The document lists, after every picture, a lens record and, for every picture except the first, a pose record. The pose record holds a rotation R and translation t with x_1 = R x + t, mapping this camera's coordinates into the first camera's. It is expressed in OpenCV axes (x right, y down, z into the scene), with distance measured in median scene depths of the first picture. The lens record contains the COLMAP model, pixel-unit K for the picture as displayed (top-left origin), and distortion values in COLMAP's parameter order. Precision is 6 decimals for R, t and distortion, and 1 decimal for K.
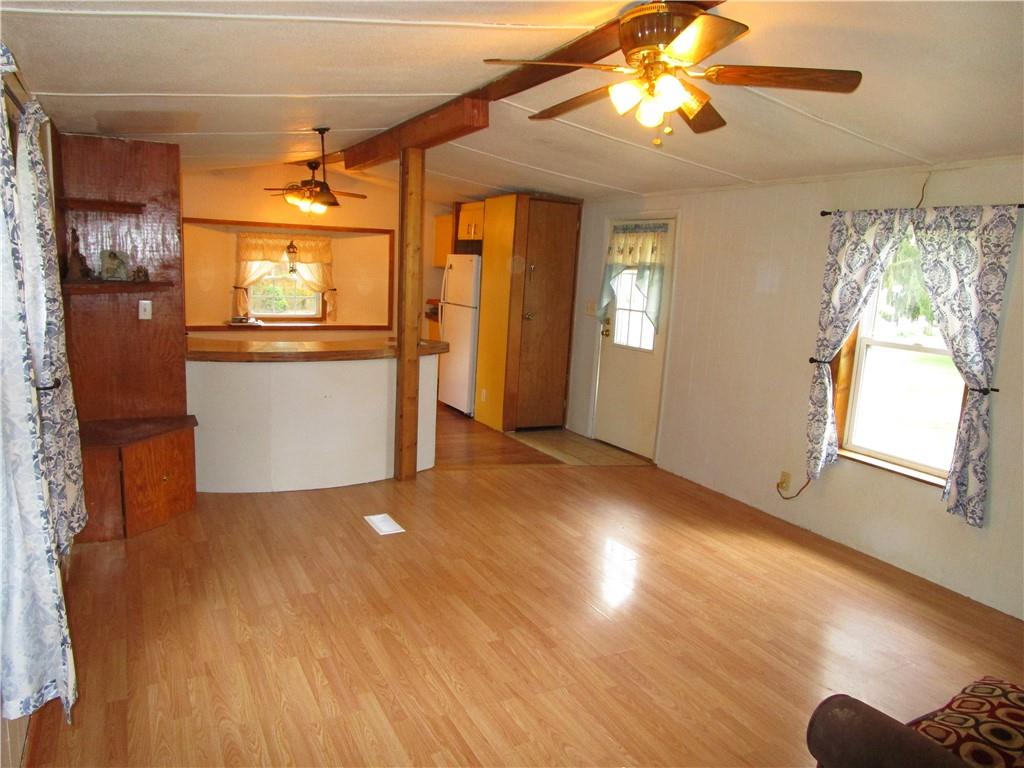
lens RADIAL K [[737.9, 0, 512.0], [0, 737.9, 384.0], [0, 0, 1]] dist [-0.012979, -0.000182]
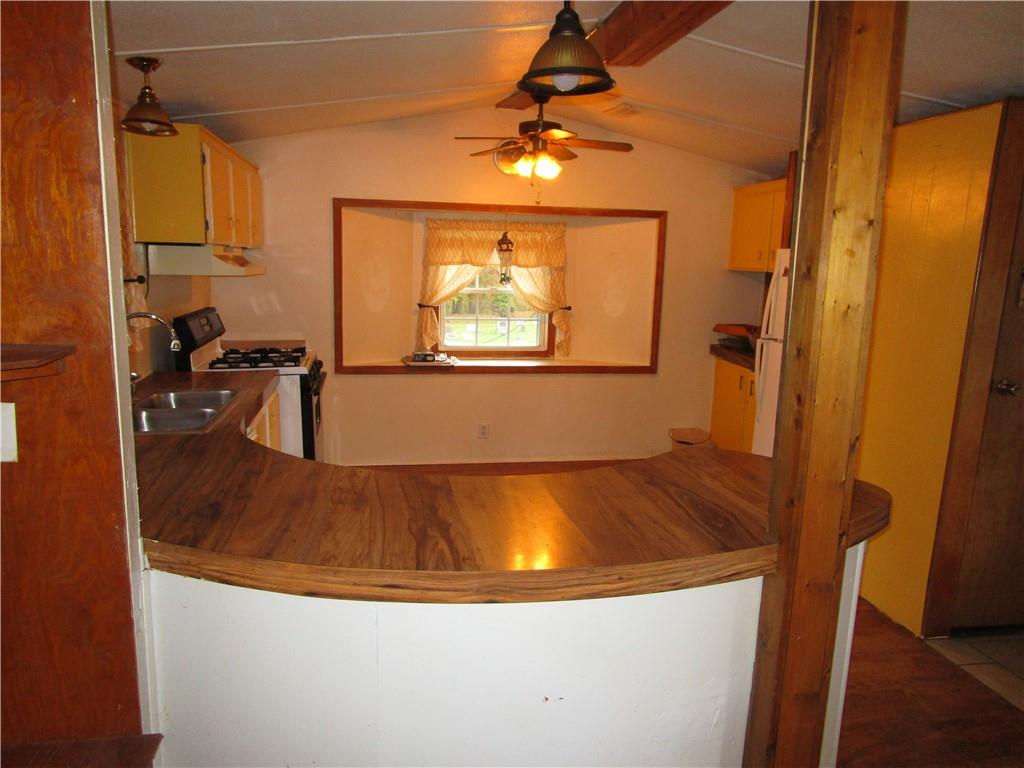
lens RADIAL K [[737.9, 0, 512.0], [0, 737.9, 384.0], [0, 0, 1]] dist [-0.012979, -0.000182]
pose [[0.955346, 0.036360, -0.293245, -0.102488], [-0.035748, 0.999333, 0.007446, -0.068658], [0.293320, 0.003369, 0.956008, 0.394403]]
